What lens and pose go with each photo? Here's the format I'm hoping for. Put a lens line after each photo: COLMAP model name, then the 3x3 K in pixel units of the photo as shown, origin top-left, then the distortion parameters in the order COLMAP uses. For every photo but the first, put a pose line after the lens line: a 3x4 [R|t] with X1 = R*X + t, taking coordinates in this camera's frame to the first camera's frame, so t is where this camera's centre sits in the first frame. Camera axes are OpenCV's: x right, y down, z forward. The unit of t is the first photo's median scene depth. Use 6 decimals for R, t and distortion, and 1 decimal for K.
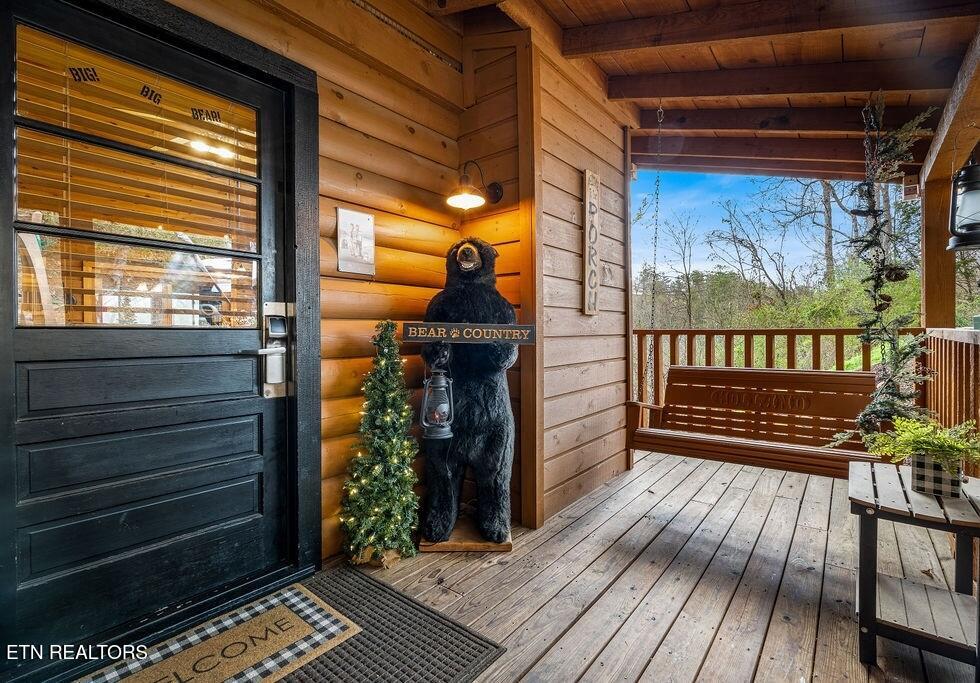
lens RADIAL K [[449.6, 0, 496.4], [0, 449.6, 332.1], [0, 0, 1]] dist [-0.005425, 0.001806]
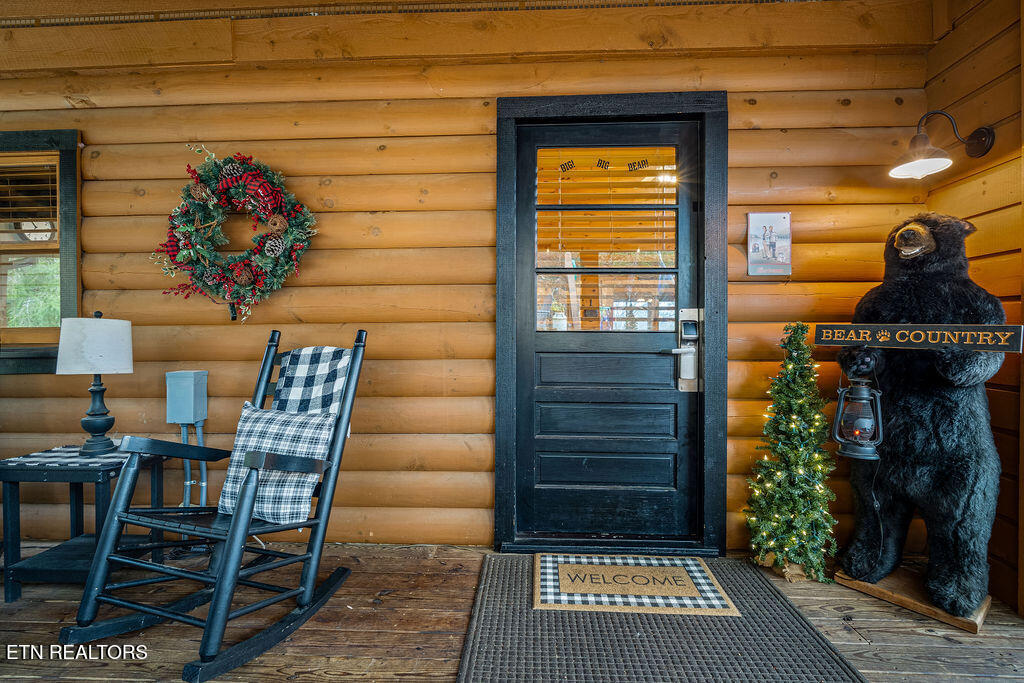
lens RADIAL K [[484.9, 0, 511.4], [0, 484.9, 341.1], [0, 0, 1]] dist [-0.002145, -0.000671]
pose [[0.566101, 0.010016, -0.824275, 0.261353], [-0.005500, 0.999950, 0.008373, 0.008253], [0.824318, -0.000206, 0.566127, -0.072535]]
